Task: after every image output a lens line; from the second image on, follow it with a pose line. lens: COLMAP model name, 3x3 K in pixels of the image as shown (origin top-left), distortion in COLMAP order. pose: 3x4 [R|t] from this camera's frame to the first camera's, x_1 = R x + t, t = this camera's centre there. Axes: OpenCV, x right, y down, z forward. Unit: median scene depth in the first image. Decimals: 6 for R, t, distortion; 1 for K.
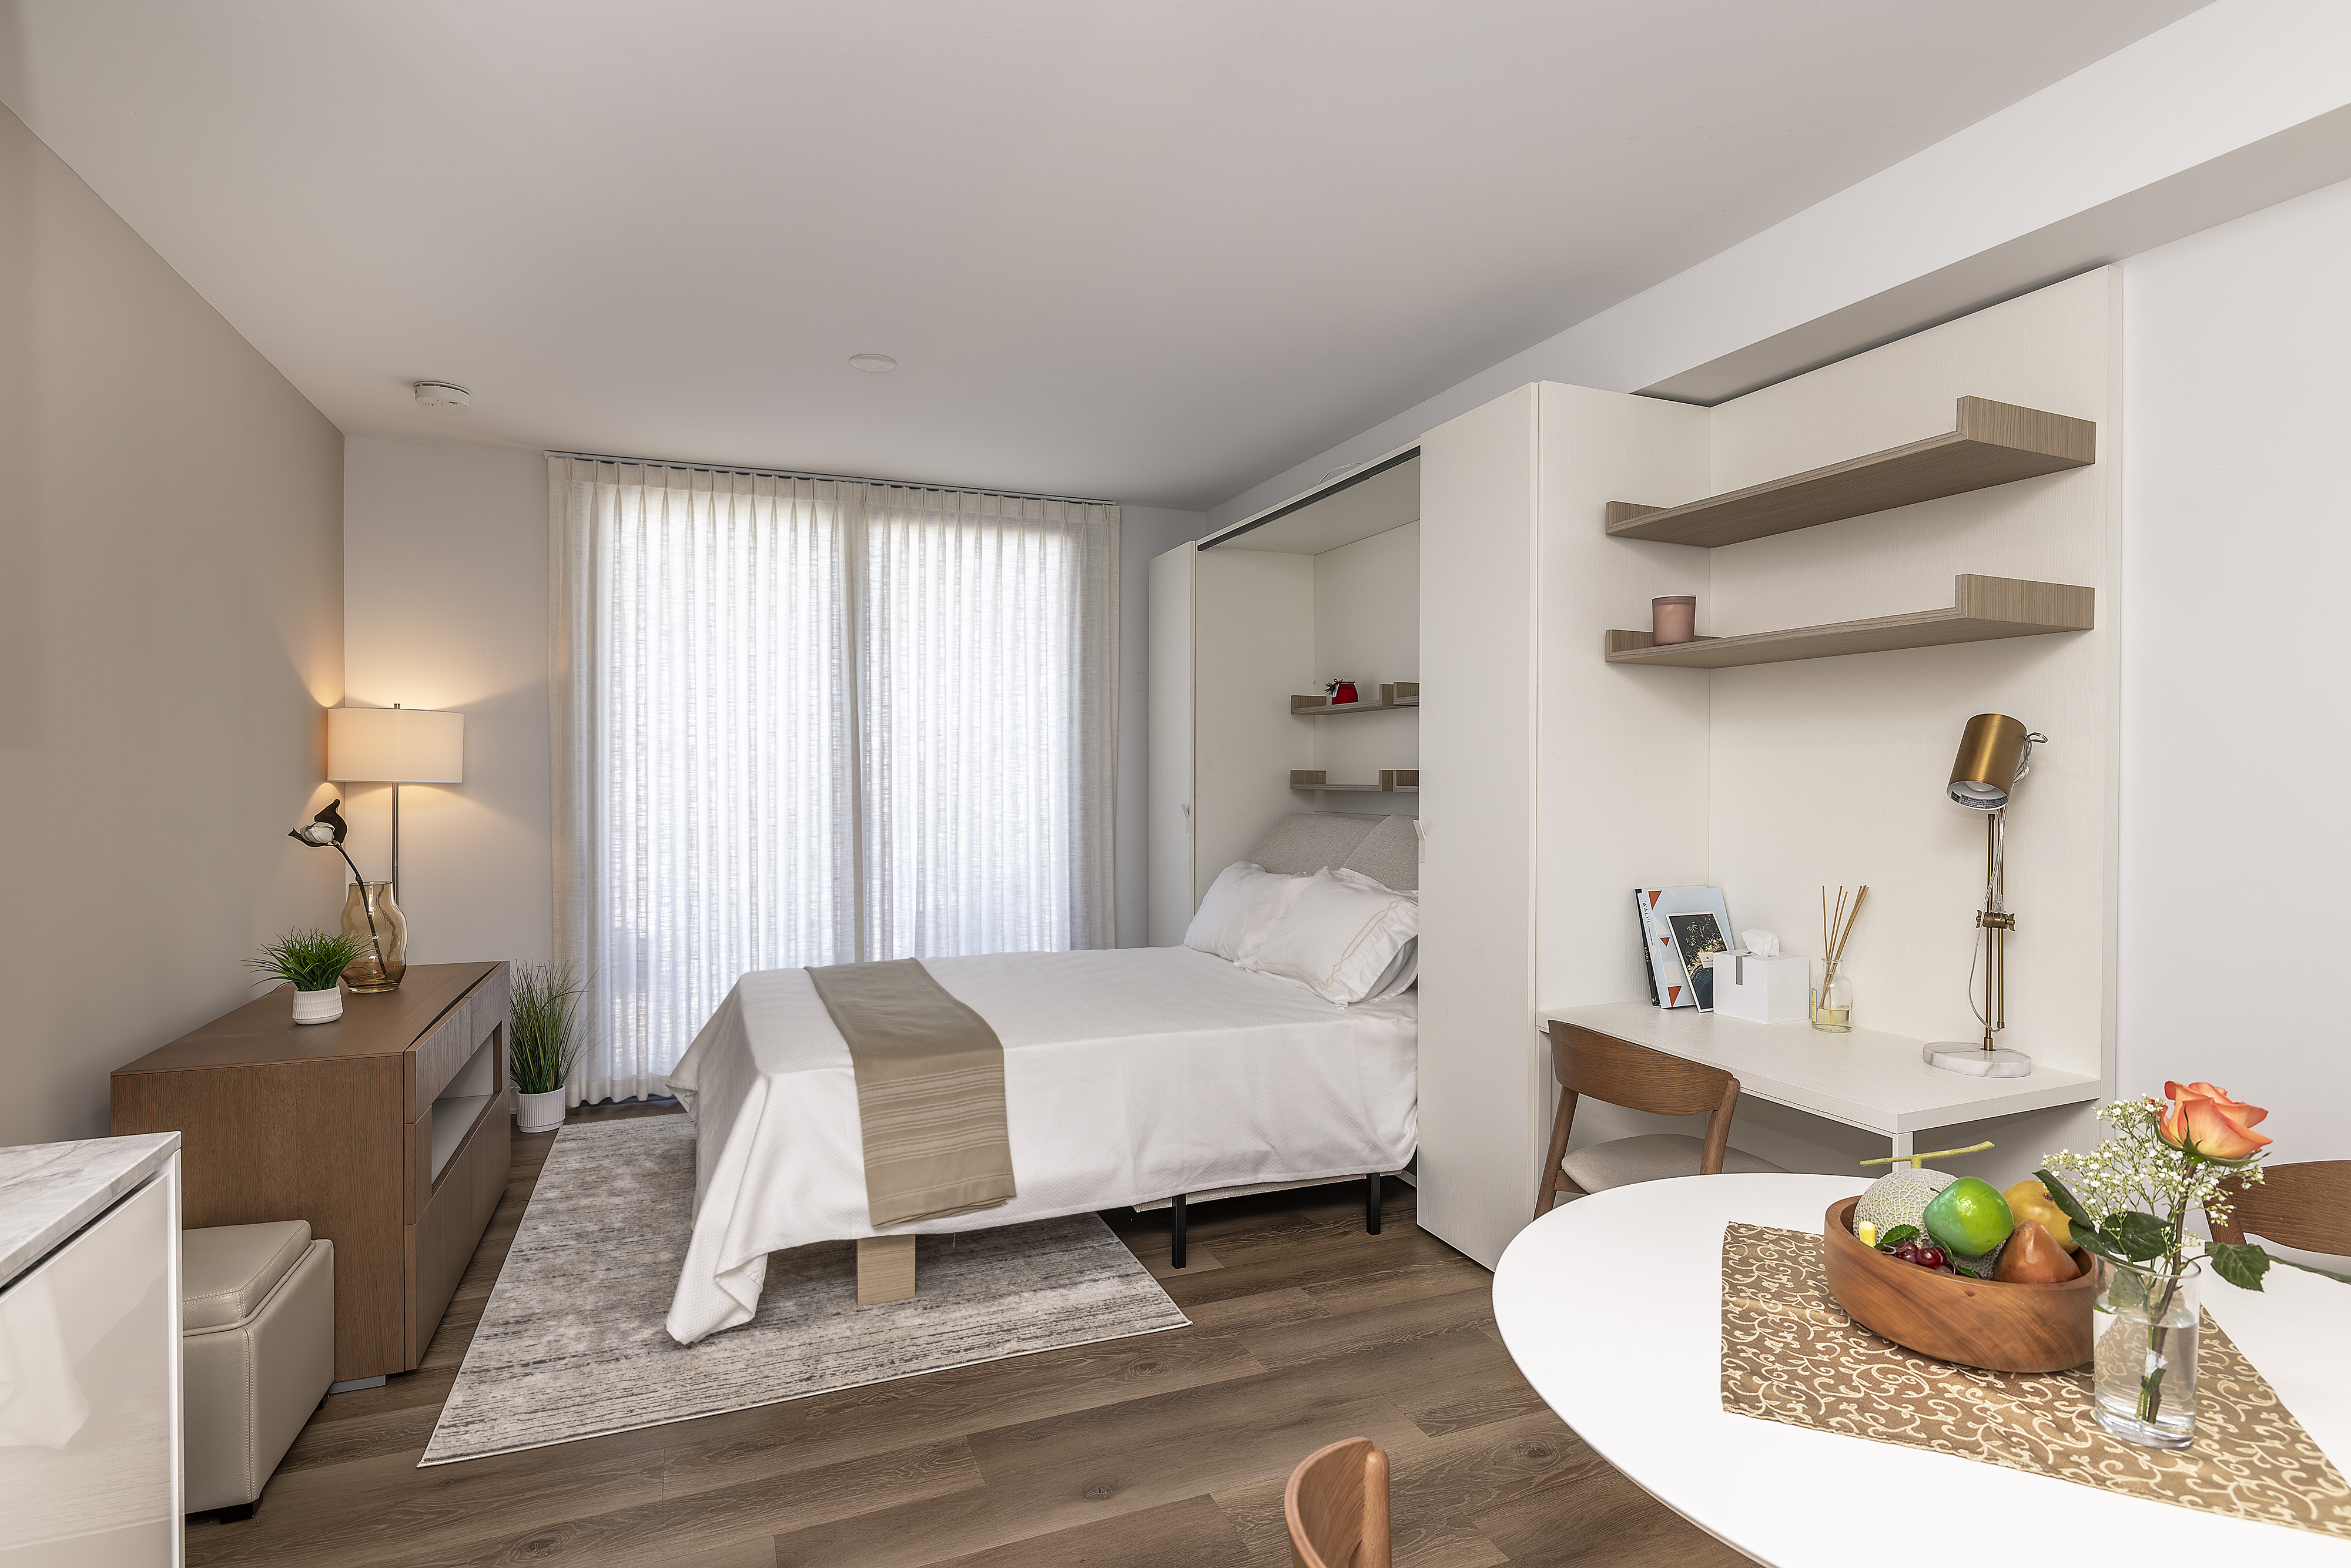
lens RADIAL K [[1167.1, 0, 1175.5], [0, 1167.1, 784.0], [0, 0, 1]] dist [-0.003584, -0.000156]
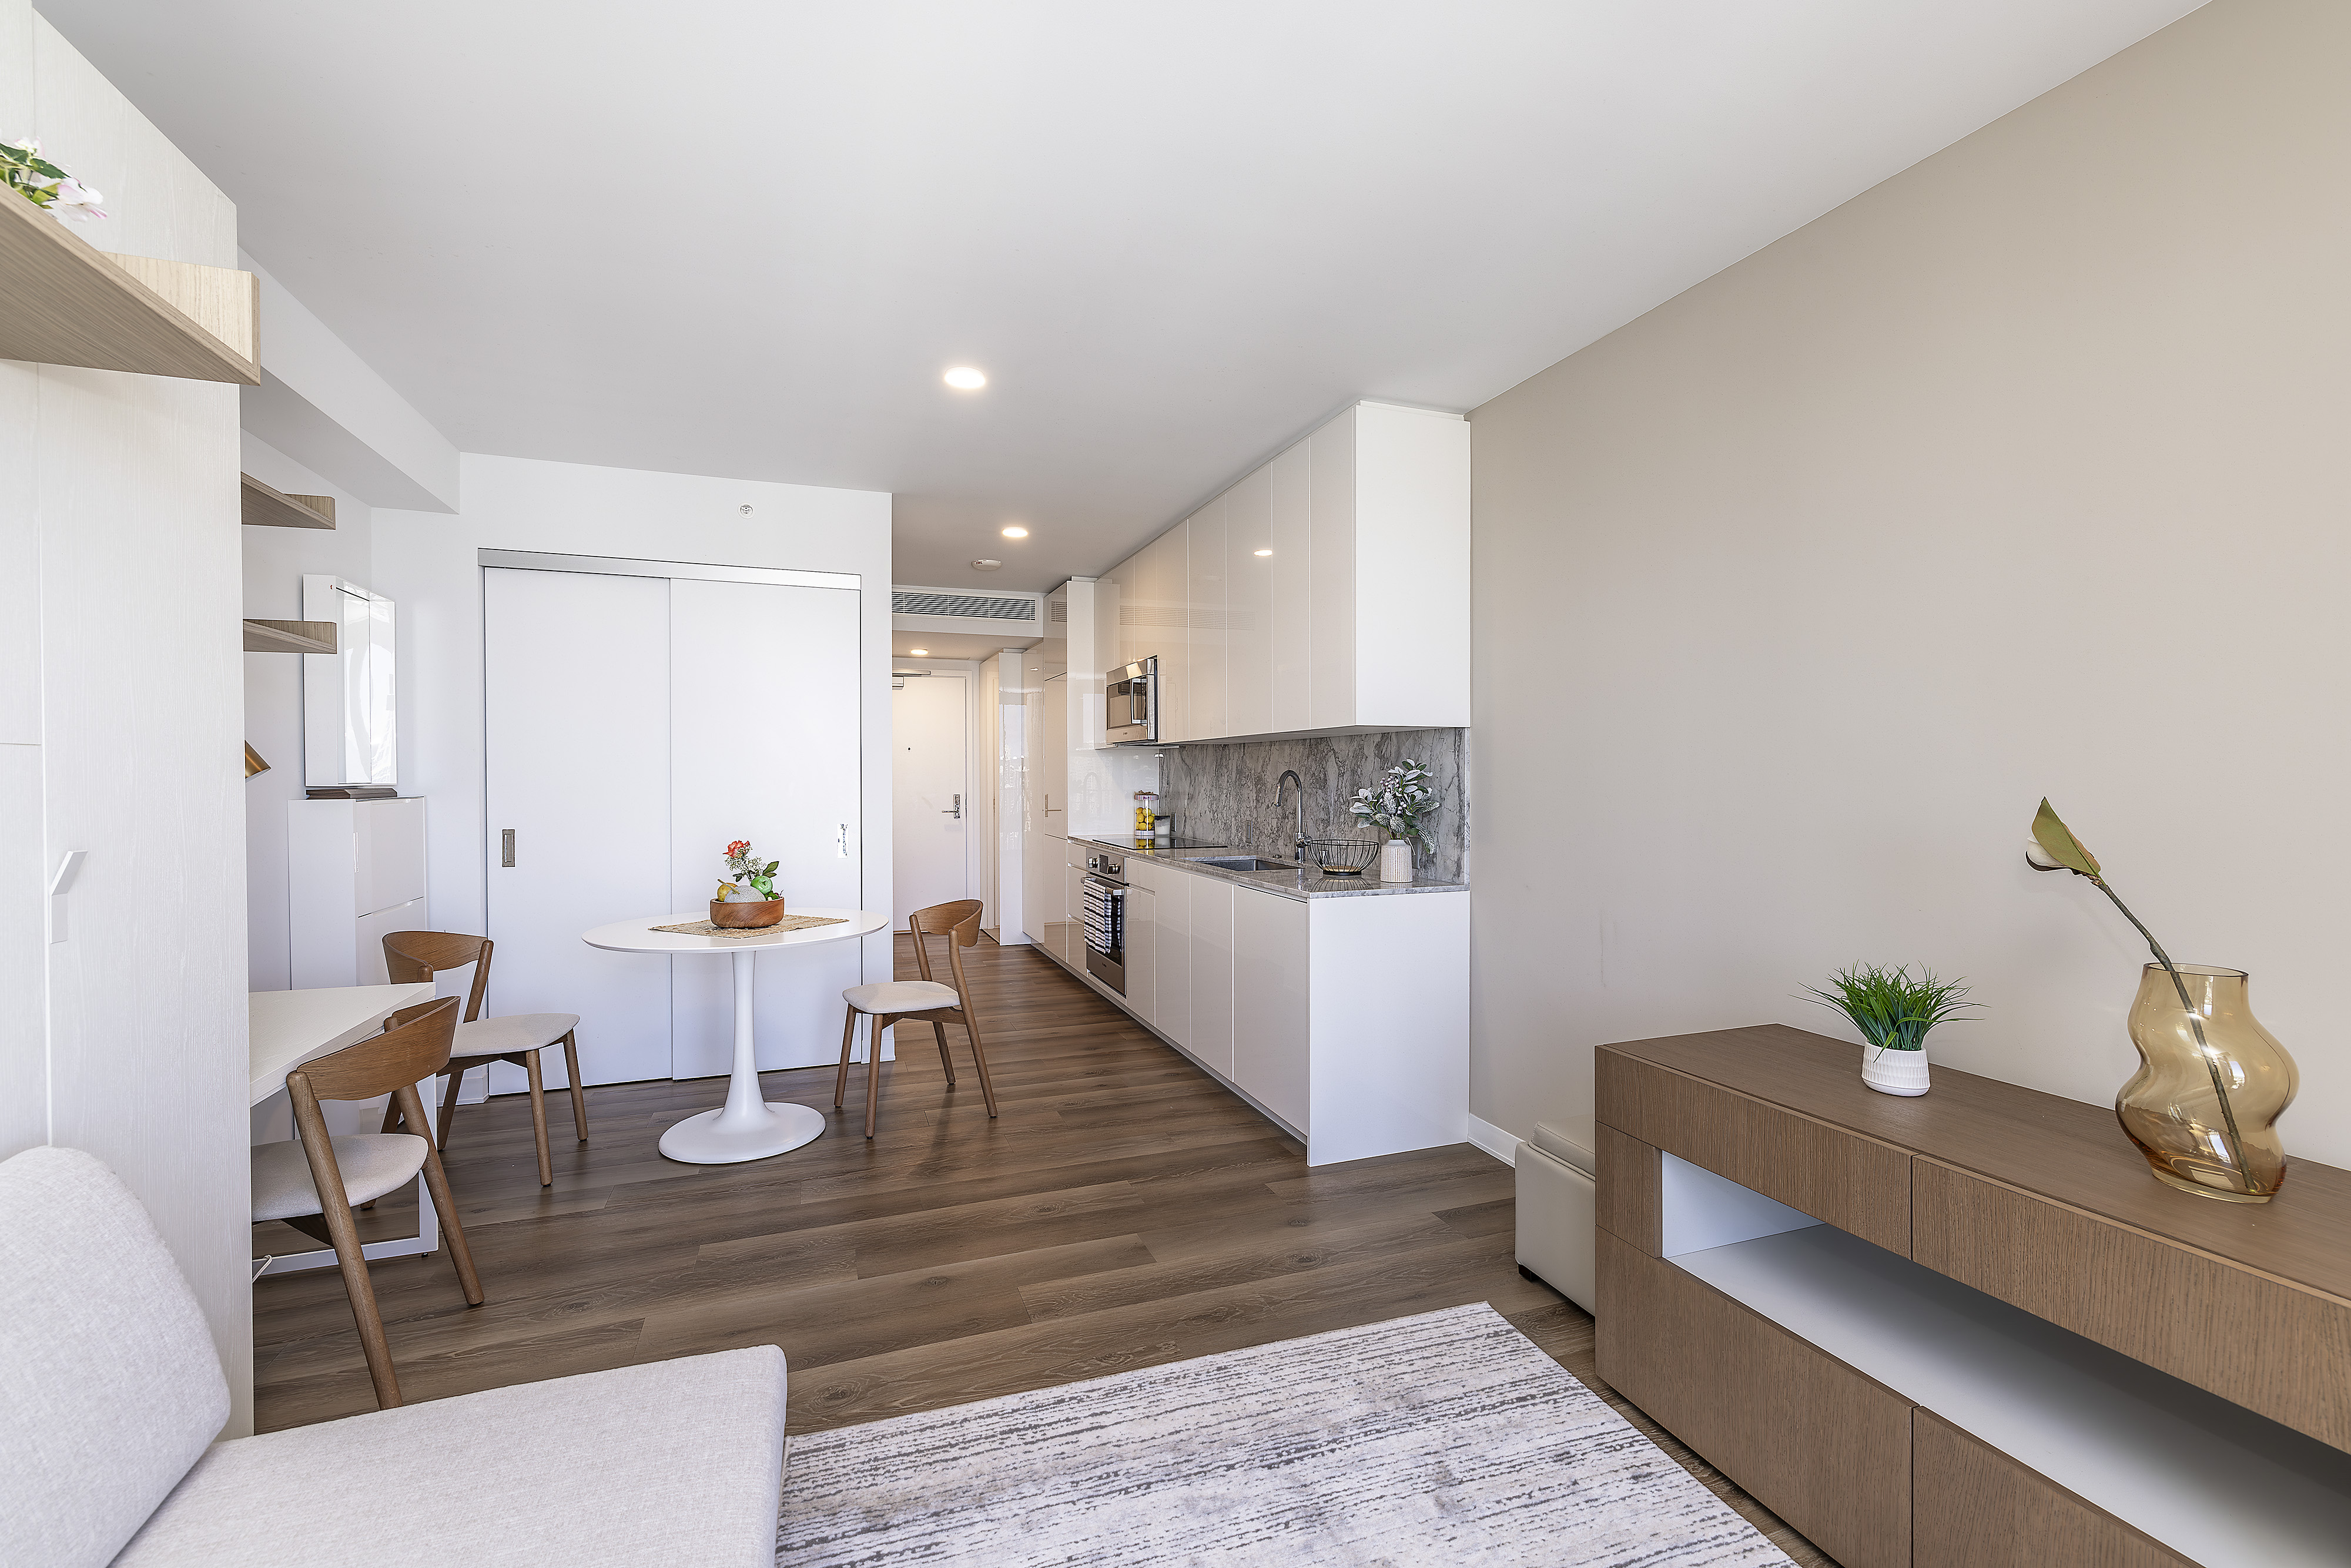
lens RADIAL K [[979.4, 0, 1175.5], [0, 979.4, 784.0], [0, 0, 1]] dist [-0.000858, -0.000313]
pose [[-0.999497, -0.001801, 0.031650, -0.278575], [-0.001297, 0.999872, 0.015945, -0.001573], [-0.031675, 0.015896, -0.999372, 1.550618]]
